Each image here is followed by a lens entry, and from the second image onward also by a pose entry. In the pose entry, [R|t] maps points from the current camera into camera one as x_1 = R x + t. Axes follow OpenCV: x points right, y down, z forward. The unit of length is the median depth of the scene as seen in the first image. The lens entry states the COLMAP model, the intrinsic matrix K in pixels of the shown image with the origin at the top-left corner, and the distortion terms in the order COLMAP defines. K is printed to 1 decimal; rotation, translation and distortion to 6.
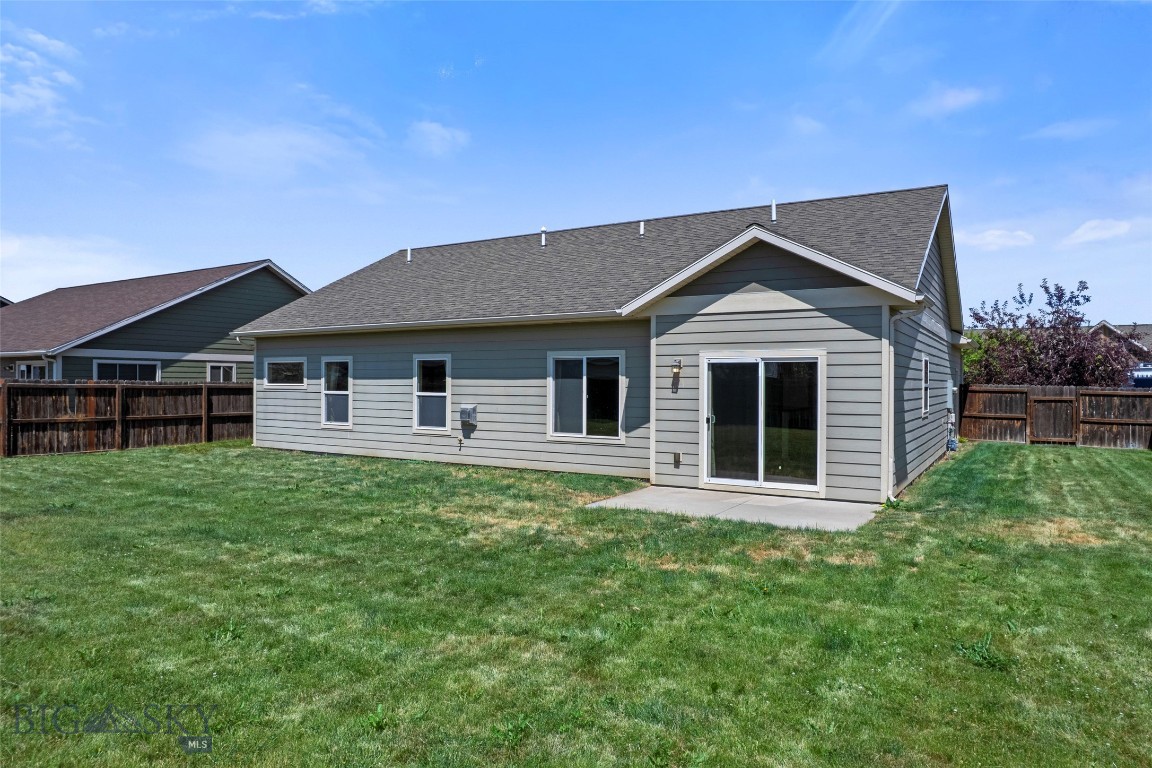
lens RADIAL K [[738.8, 0, 576.0], [0, 738.8, 384.0], [0, 0, 1]] dist [-0.082551, 0.068593]
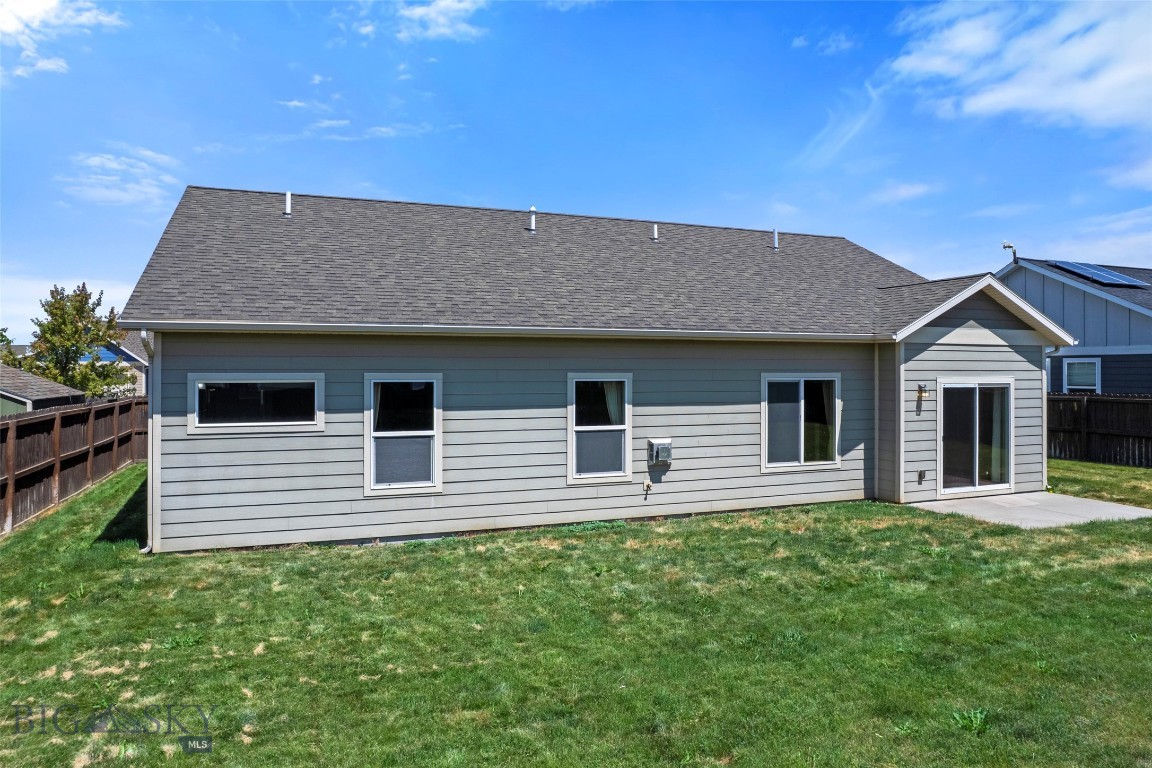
lens RADIAL K [[749.8, 0, 577.2], [0, 749.8, 365.4], [0, 0, 1]] dist [-0.082919, 0.071118]
pose [[0.608676, 0.000013, 0.793419, -0.885136], [0.003298, 0.999991, -0.002547, -0.051418], [-0.793412, 0.004167, 0.608670, 0.631565]]
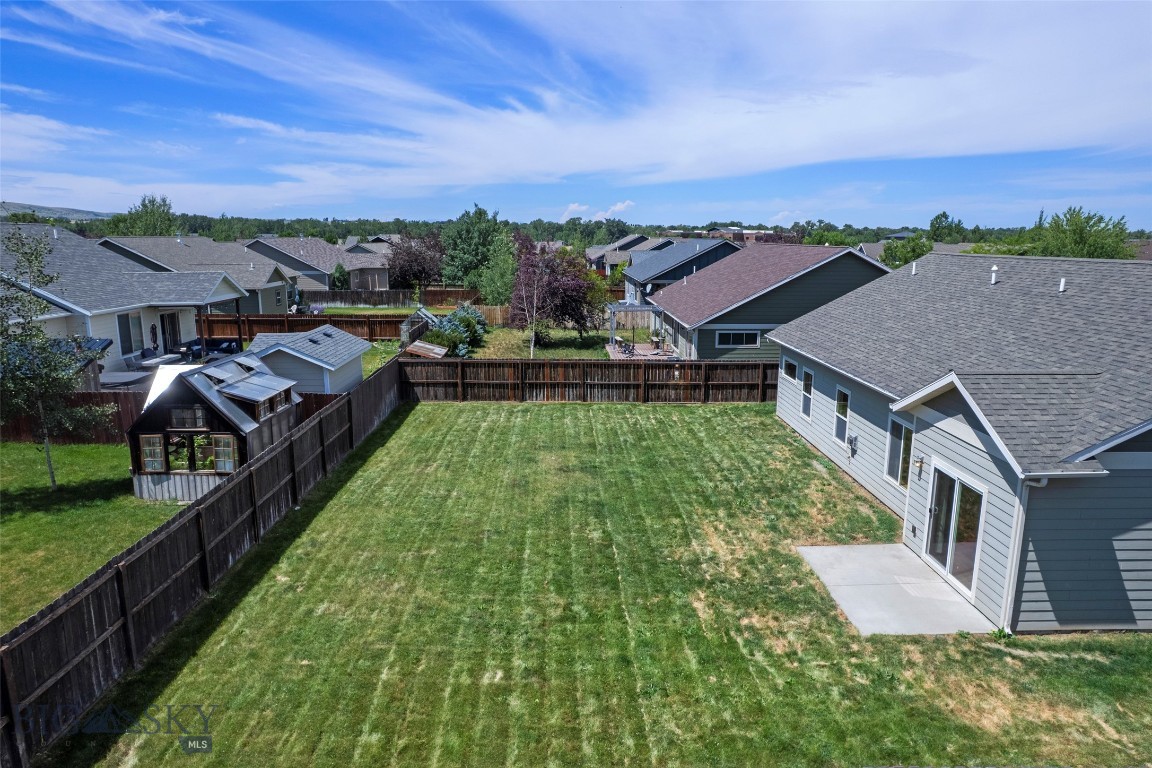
lens RADIAL K [[738.8, 0, 576.0], [0, 738.8, 384.0], [0, 0, 1]] dist [-0.082551, 0.068593]
pose [[0.541022, 0.159707, -0.825705, 0.703535], [0.003207, 0.981405, 0.191924, -0.335362], [0.841002, -0.106484, 0.530449, -0.118522]]
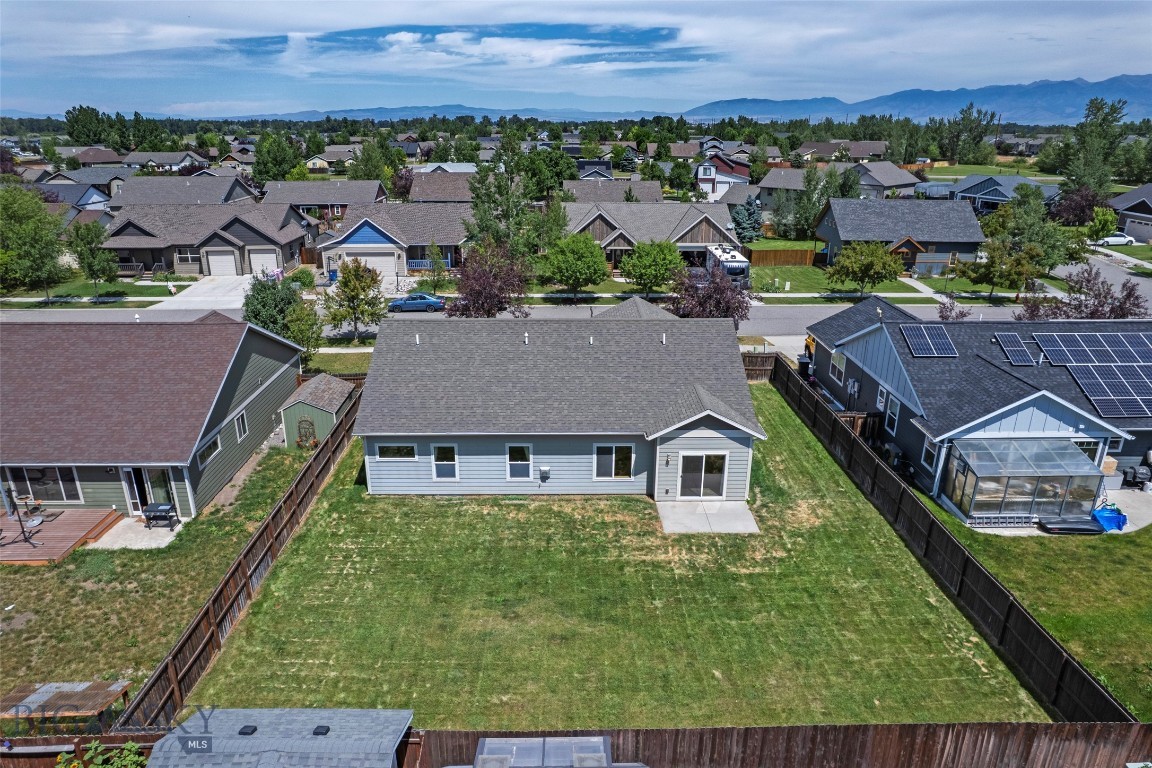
lens RADIAL K [[738.8, 0, 576.0], [0, 738.8, 384.0], [0, 0, 1]] dist [-0.082551, 0.068593]
pose [[0.845633, -0.182760, 0.501501, -1.097421], [0.000680, 0.939923, 0.341387, -0.915897], [-0.533765, -0.288347, 0.794954, -0.586401]]
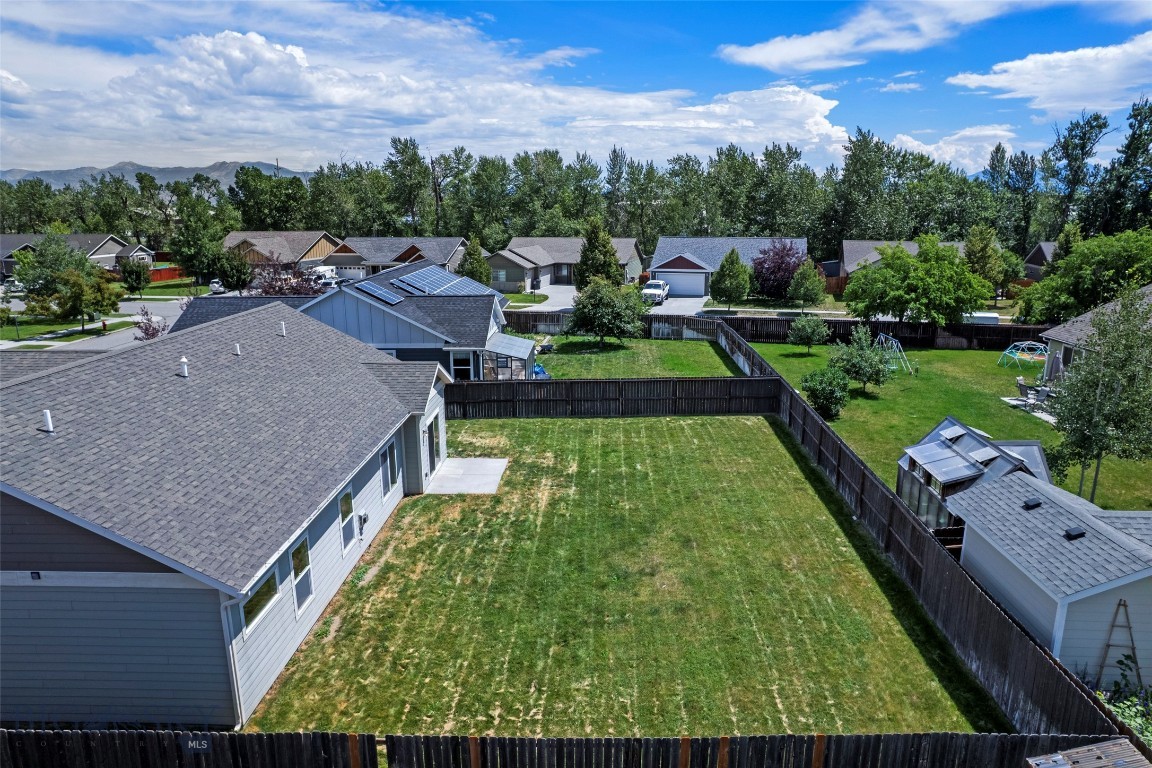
lens RADIAL K [[738.8, 0, 576.0], [0, 738.8, 384.0], [0, 0, 1]] dist [-0.082551, 0.068593]
pose [[-0.486024, -0.206656, 0.849161, -1.528386], [0.003969, 0.971109, 0.238605, -0.551830], [-0.873936, 0.119338, -0.471162, 1.352317]]
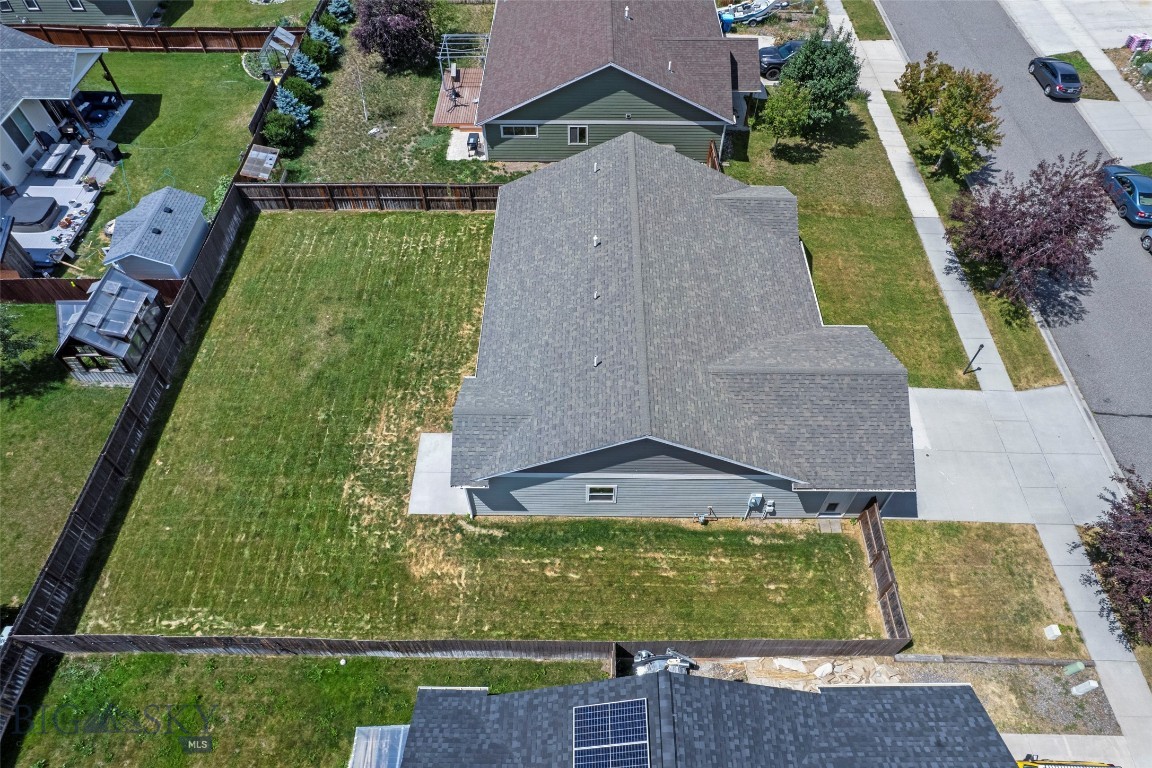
lens RADIAL K [[738.8, 0, 576.0], [0, 738.8, 384.0], [0, 0, 1]] dist [-0.082551, 0.068593]
pose [[0.508756, 0.677045, -0.531768, 1.258284], [0.009982, 0.613000, 0.790020, -1.627295], [0.860853, -0.407236, 0.305109, 0.520007]]
